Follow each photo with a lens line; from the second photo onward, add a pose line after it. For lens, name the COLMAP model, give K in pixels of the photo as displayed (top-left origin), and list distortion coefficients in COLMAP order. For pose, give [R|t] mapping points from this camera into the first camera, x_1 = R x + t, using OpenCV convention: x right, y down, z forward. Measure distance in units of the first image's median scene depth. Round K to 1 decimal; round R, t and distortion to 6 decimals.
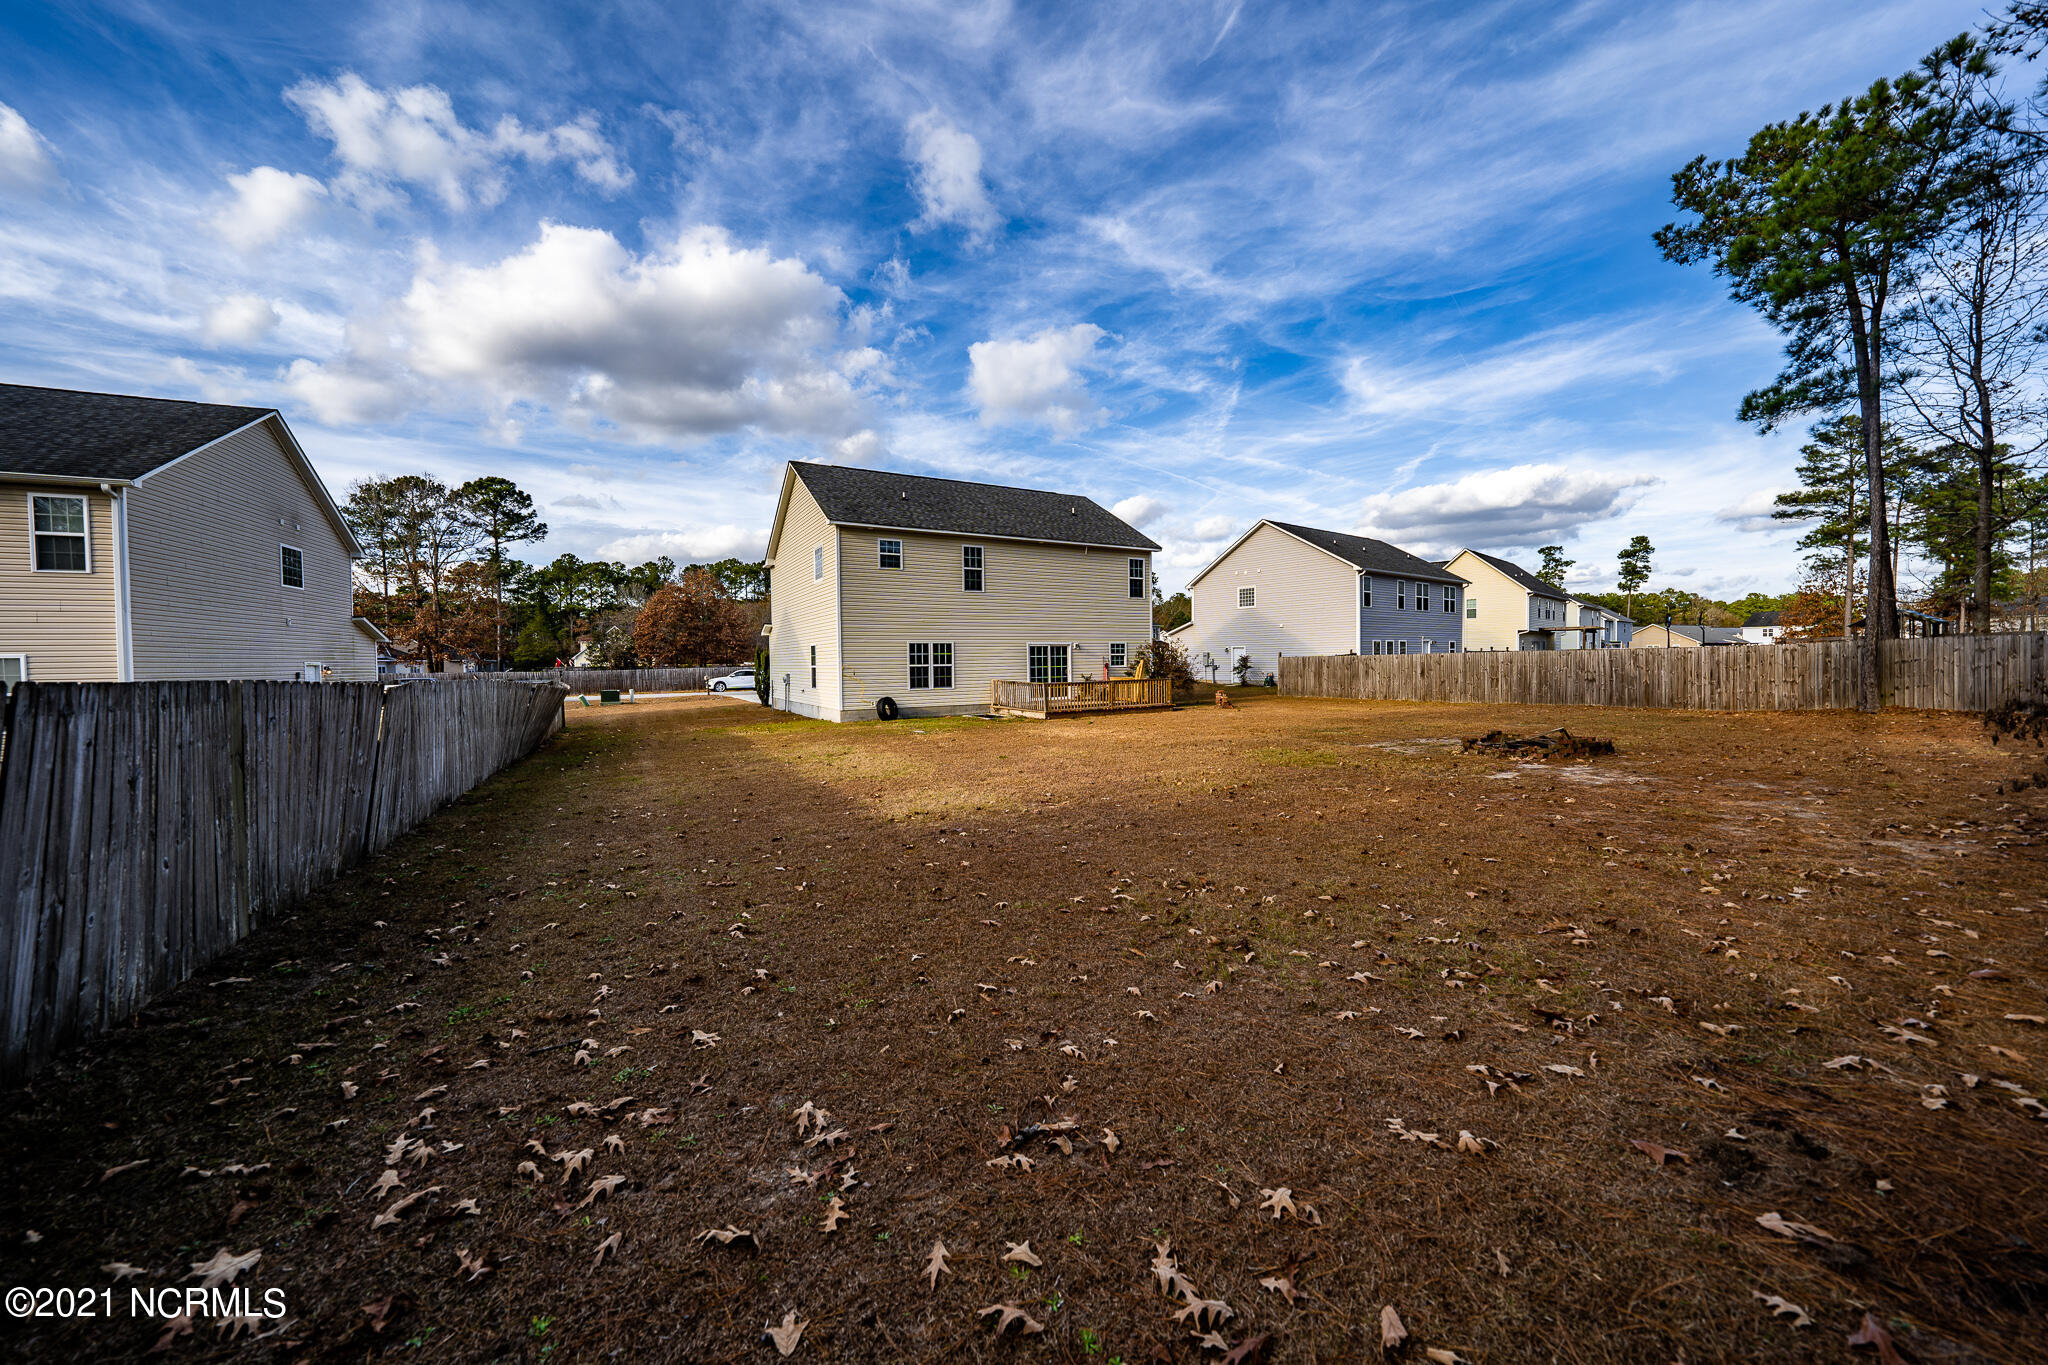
lens RADIAL K [[713.2, 0, 1024.0], [0, 713.2, 682.5], [0, 0, 1]] dist [-0.032177, 0.000086]
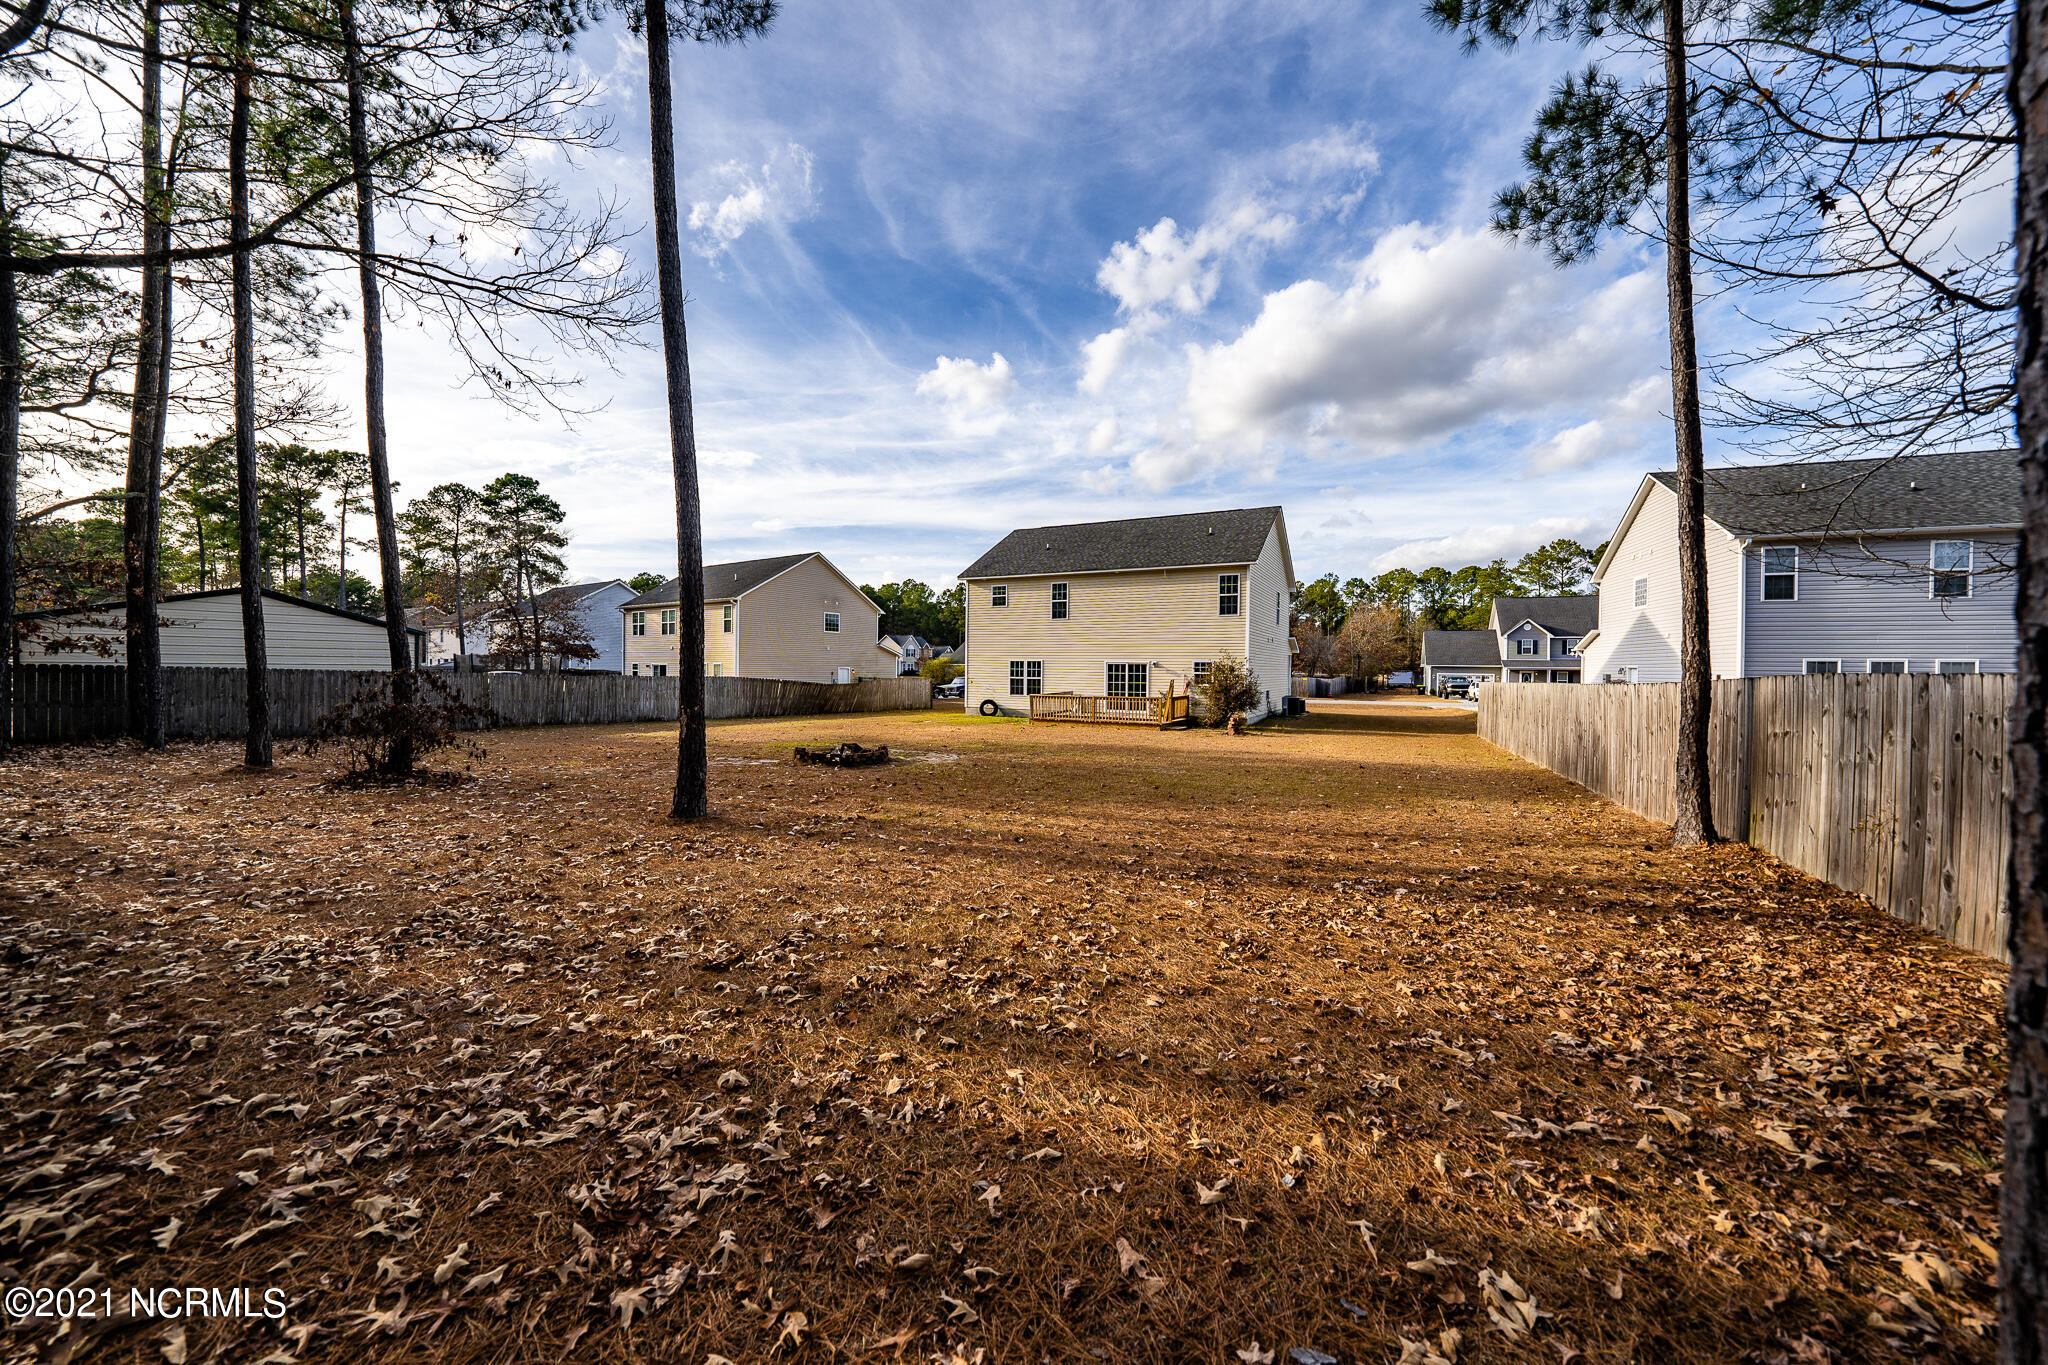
lens RADIAL K [[713.2, 0, 1024.0], [0, 713.2, 682.5], [0, 0, 1]] dist [-0.032177, 0.000086]
pose [[0.527808, 0.036836, -0.848565, 0.863933], [-0.044858, 0.998874, 0.015459, -0.031460], [0.848178, 0.029905, 0.528866, 0.270050]]
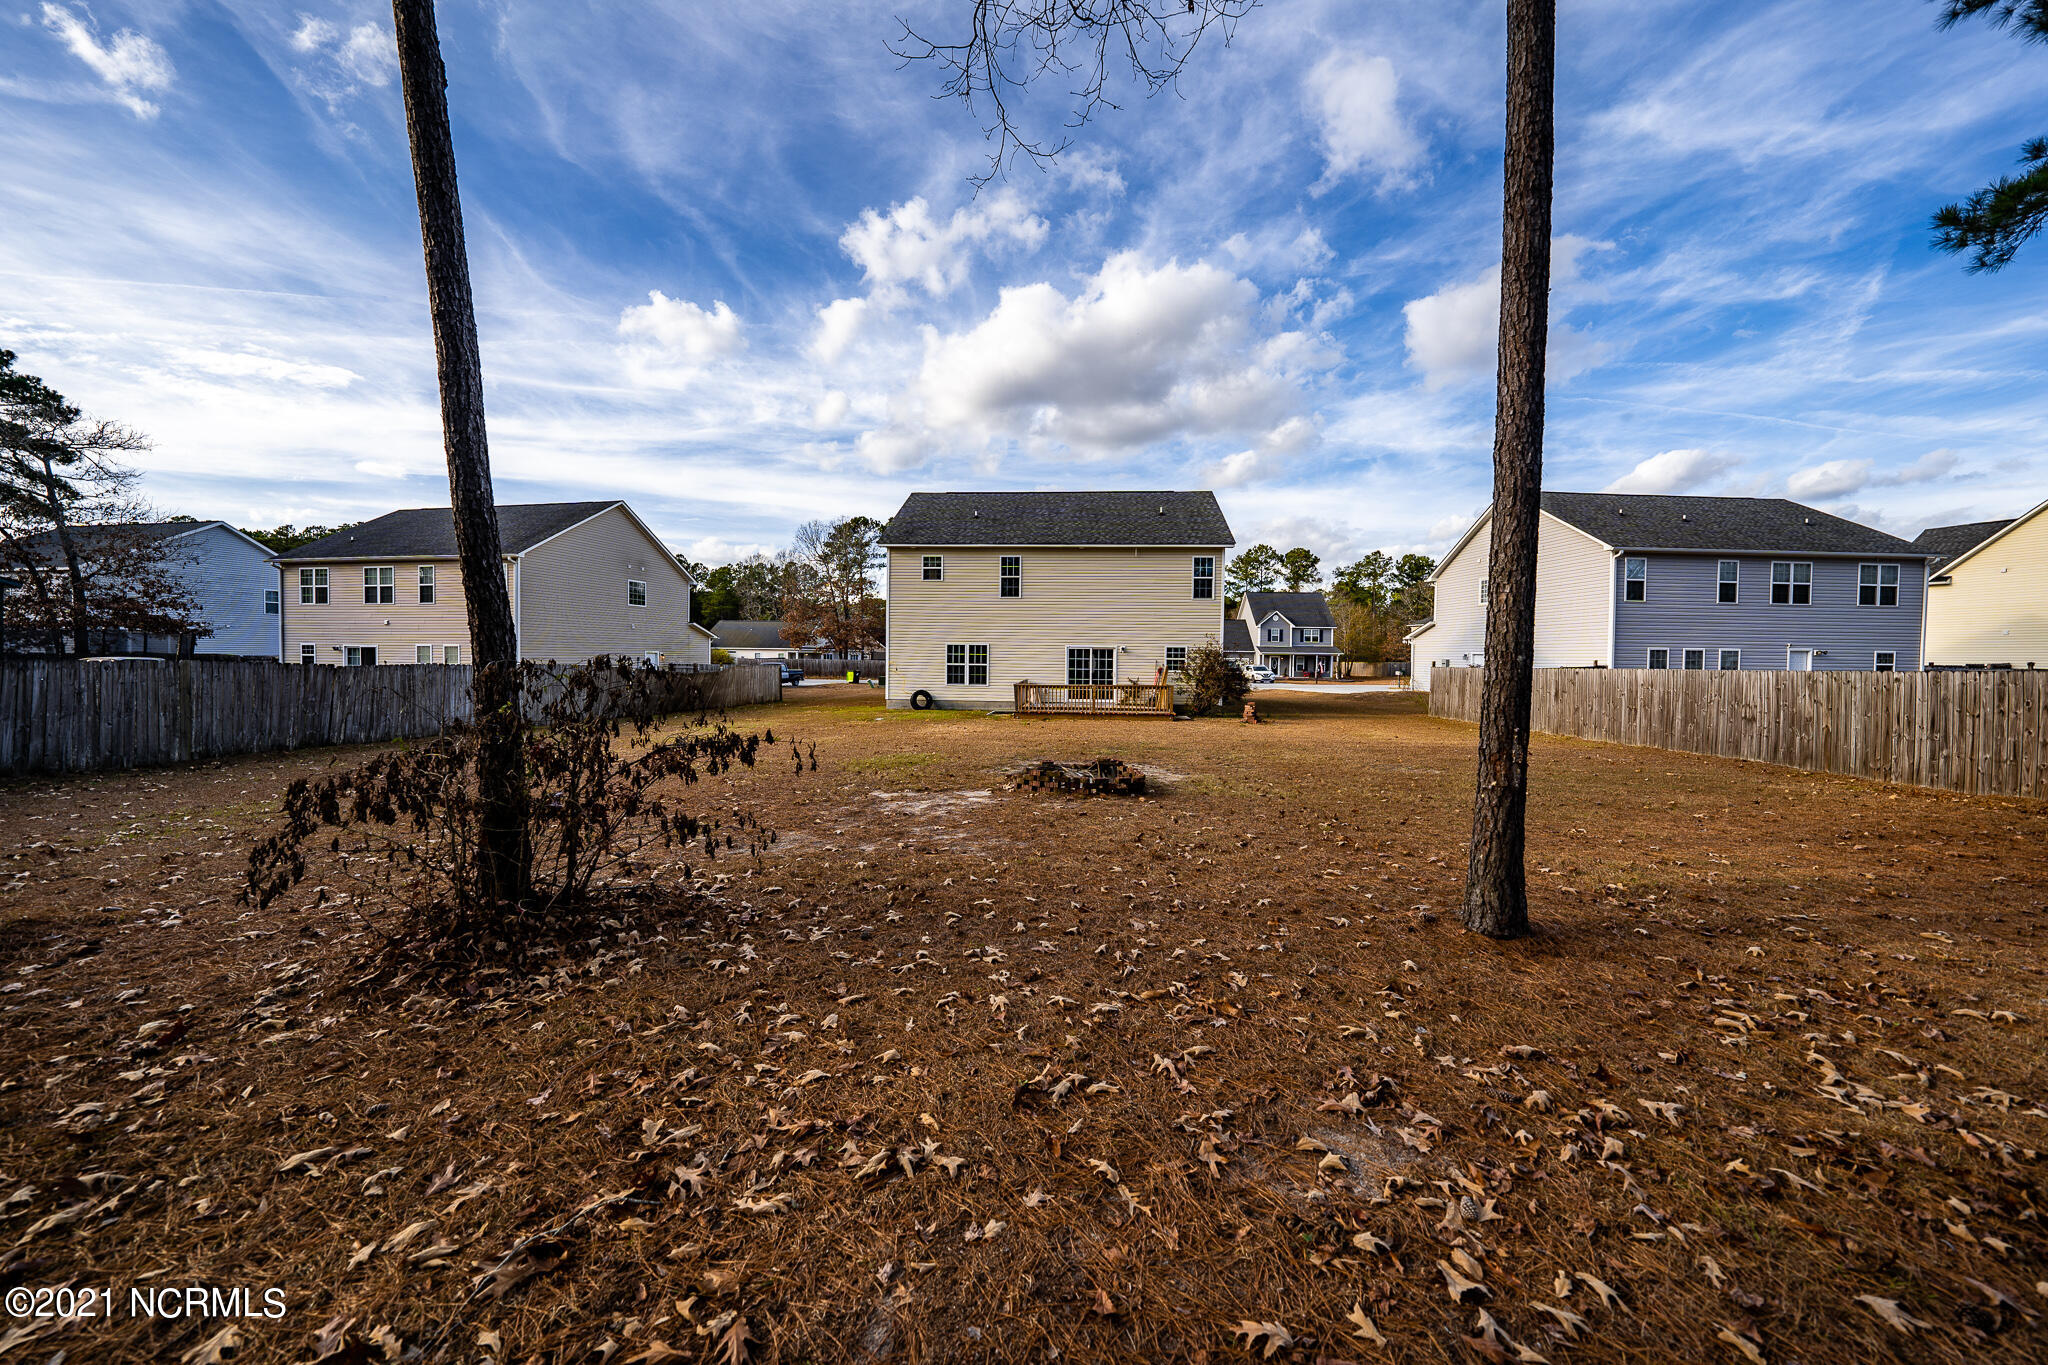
lens RADIAL K [[719.1, 0, 1037.2], [0, 719.1, 663.1], [0, 0, 1]] dist [-0.043473, 0.010258]
pose [[0.828115, 0.028998, -0.559807, 0.526707], [-0.040866, 0.999127, -0.008699, -0.018322], [0.559066, 0.030081, 0.828577, 0.107350]]
